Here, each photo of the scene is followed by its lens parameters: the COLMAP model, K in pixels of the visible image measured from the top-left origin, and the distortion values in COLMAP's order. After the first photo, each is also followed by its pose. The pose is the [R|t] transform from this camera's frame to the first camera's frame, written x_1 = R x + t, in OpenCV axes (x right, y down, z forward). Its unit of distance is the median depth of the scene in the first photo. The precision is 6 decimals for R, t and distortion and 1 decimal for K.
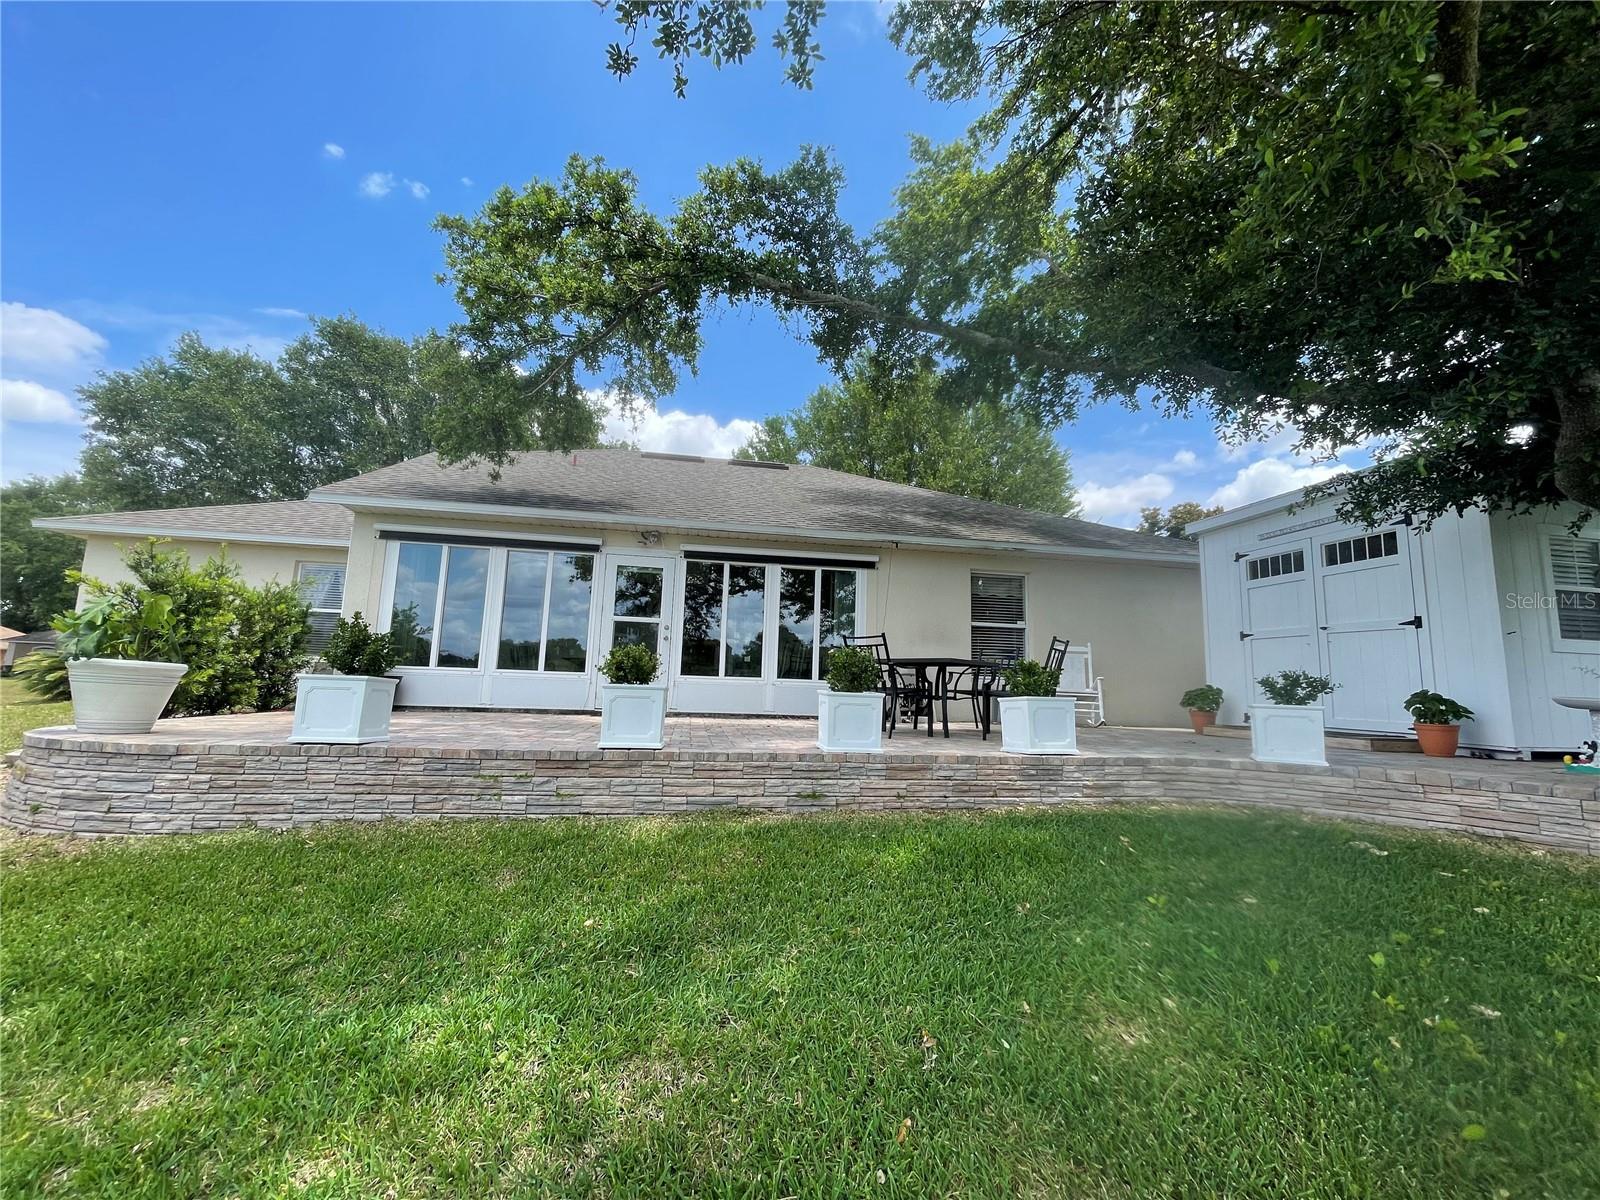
lens RADIAL K [[645.7, 0, 797.5], [0, 645.7, 598.1], [0, 0, 1]] dist [-0.006347, 0.001292]
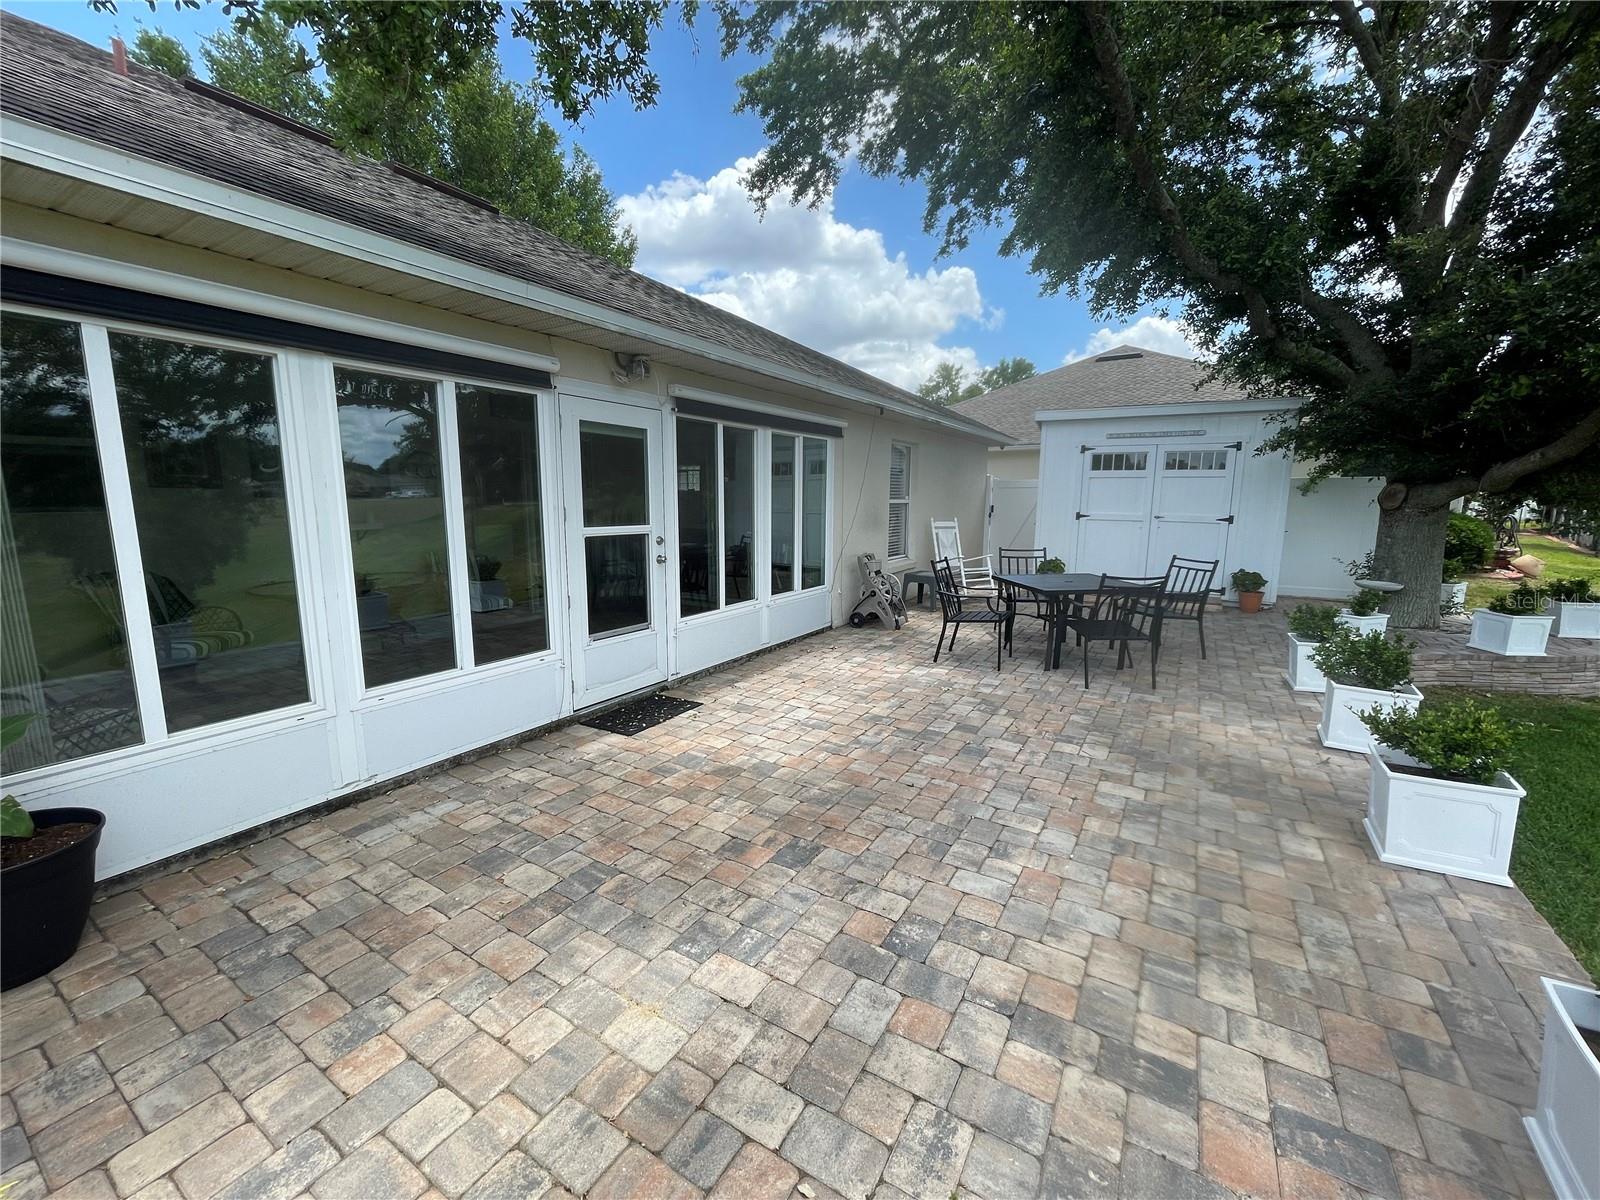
lens RADIAL K [[645.7, 0, 792.7], [0, 645.7, 596.7], [0, 0, 1]] dist [-0.006347, 0.001292]
pose [[0.656923, -0.145066, 0.739870, -0.602748], [-0.088443, 0.959714, 0.266698, -0.073377], [-0.748752, -0.240637, 0.617628, 0.609881]]
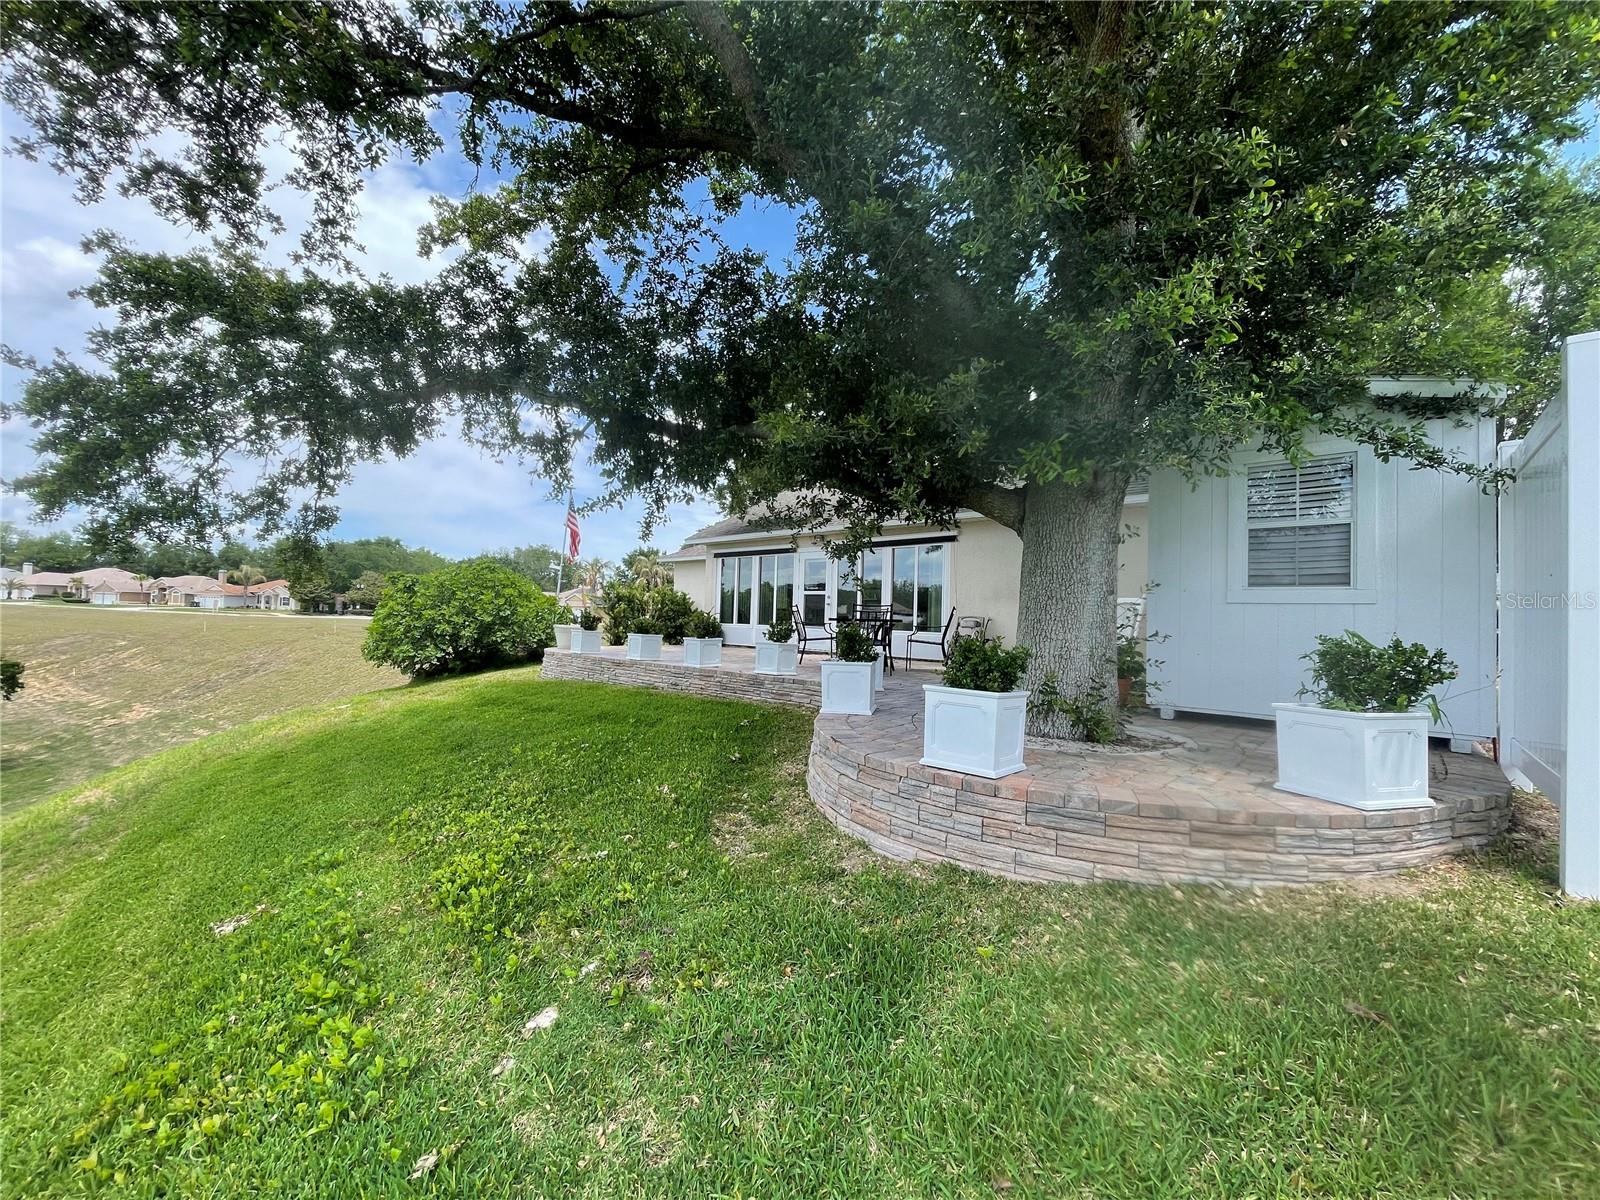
lens RADIAL K [[645.7, 0, 794.7], [0, 645.7, 599.7], [0, 0, 1]] dist [-0.006347, 0.001292]
pose [[0.614001, -0.037433, -0.788417, 1.039024], [0.099516, 0.994575, 0.030279, -0.002477], [0.783007, -0.097052, 0.614395, 0.001821]]
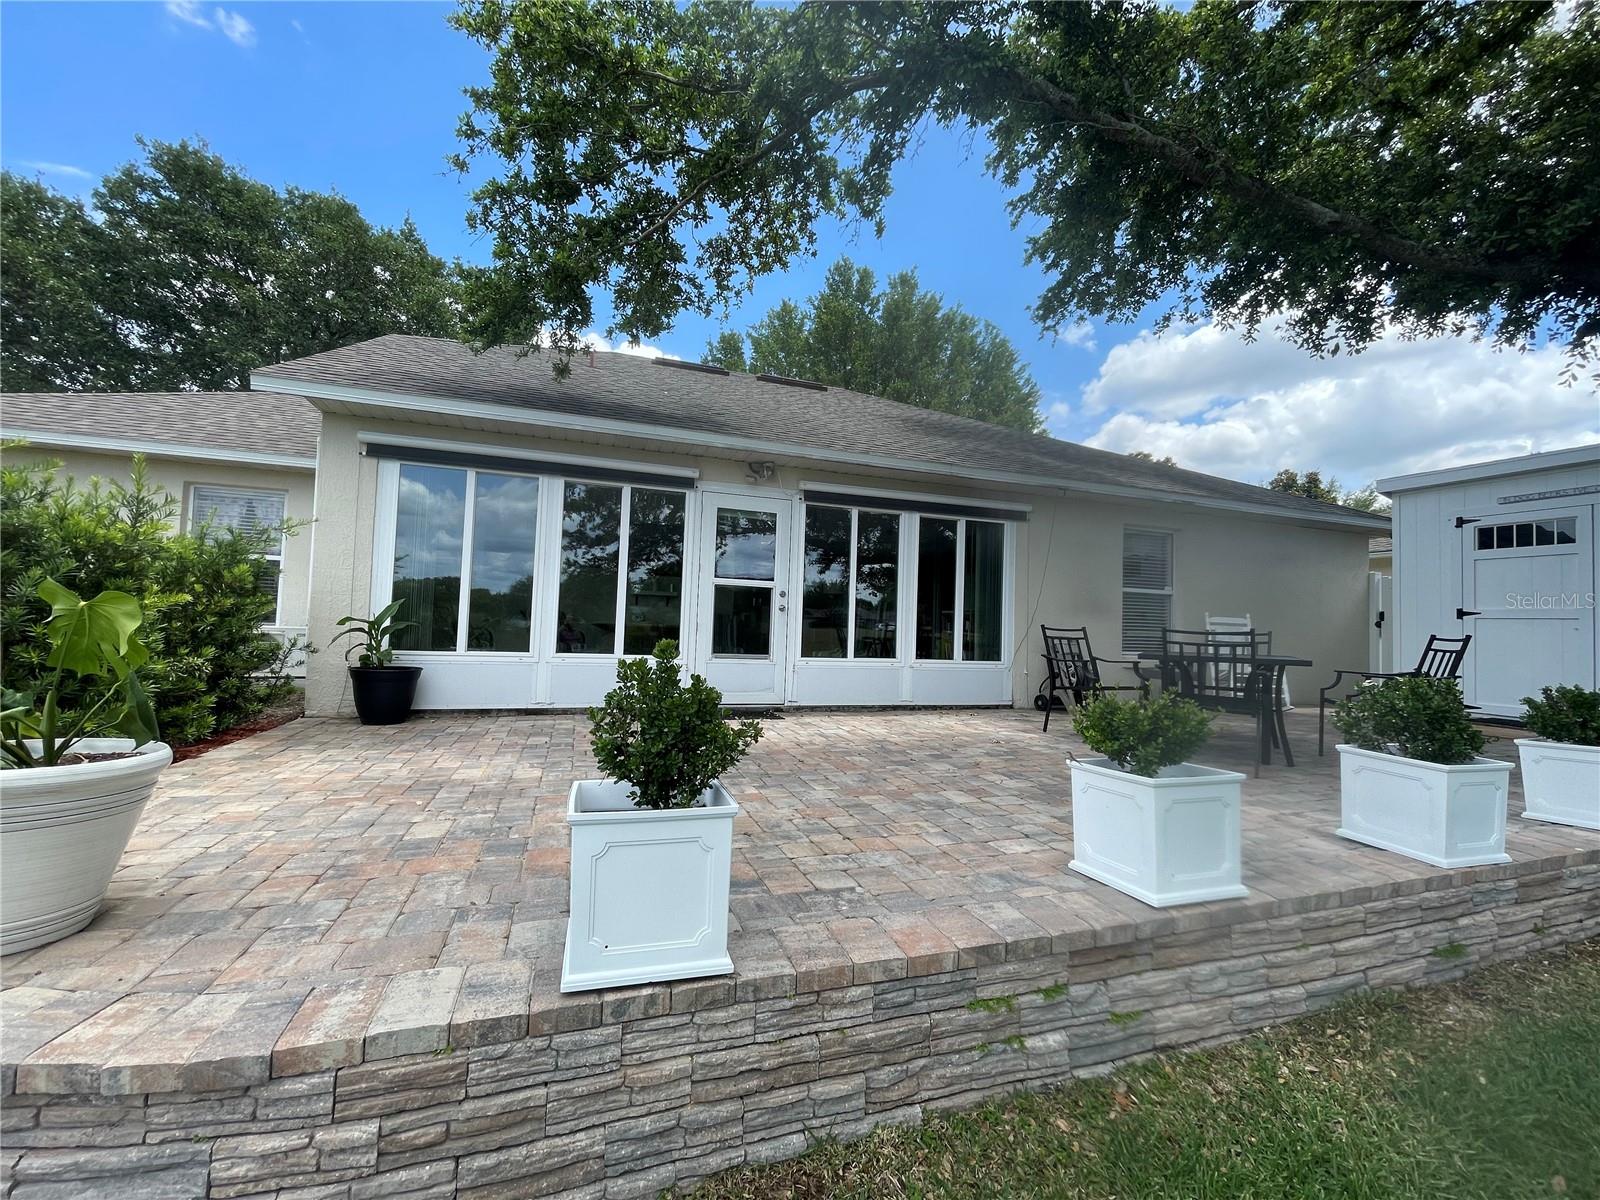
lens RADIAL K [[645.7, 0, 796.9], [0, 645.7, 599.0], [0, 0, 1]] dist [-0.006347, 0.001292]
pose [[0.986727, 0.008336, 0.162174, -0.338289], [-0.024846, 0.994673, 0.100042, -0.025709], [-0.160477, -0.102743, 0.981678, 0.291467]]
